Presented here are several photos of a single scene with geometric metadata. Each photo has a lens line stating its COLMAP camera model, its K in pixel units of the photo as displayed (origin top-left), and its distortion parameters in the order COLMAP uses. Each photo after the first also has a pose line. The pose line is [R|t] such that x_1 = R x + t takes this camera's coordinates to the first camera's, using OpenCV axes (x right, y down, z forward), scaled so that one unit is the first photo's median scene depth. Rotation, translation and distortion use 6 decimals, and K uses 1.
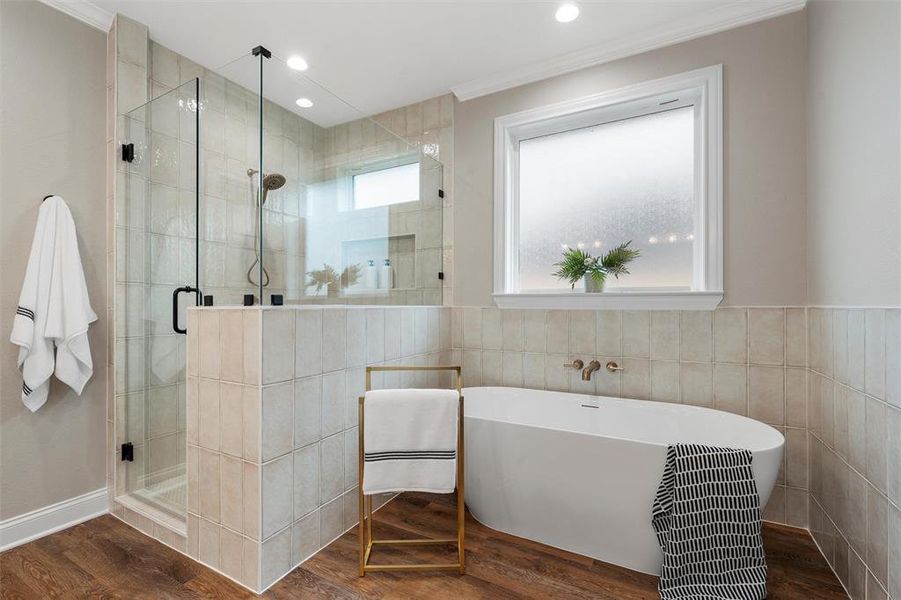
lens RADIAL K [[400.9, 0, 452.3], [0, 400.9, 305.3], [0, 0, 1]] dist [0.001035, 0.000762]
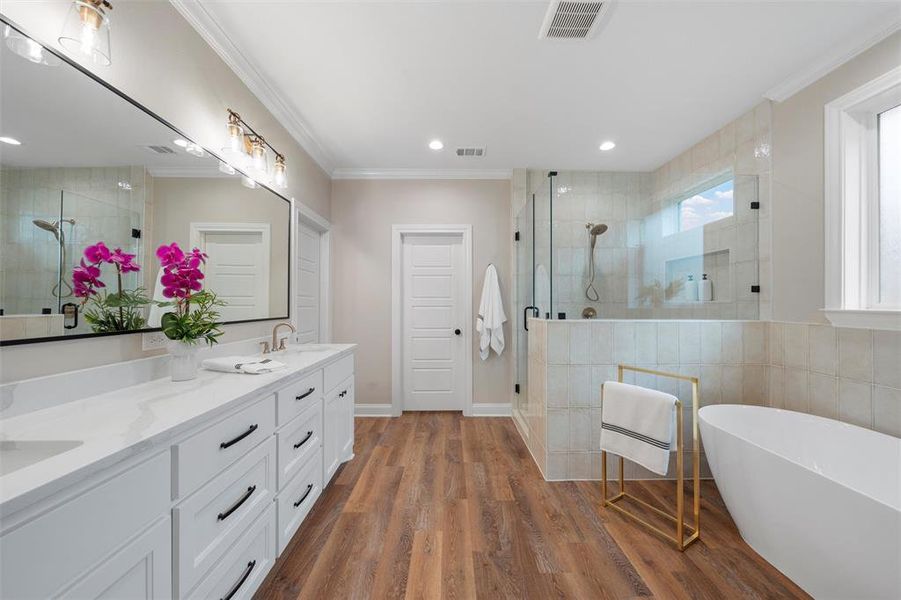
lens RADIAL K [[340.0, 0, 452.0], [0, 340.0, 299.8], [0, 0, 1]] dist [0.000530, 0.000010]
pose [[0.473624, -0.002771, -0.880723, 0.380975], [0.001216, 0.999996, -0.002492, -0.049798], [0.880726, 0.000109, 0.473626, -0.053126]]
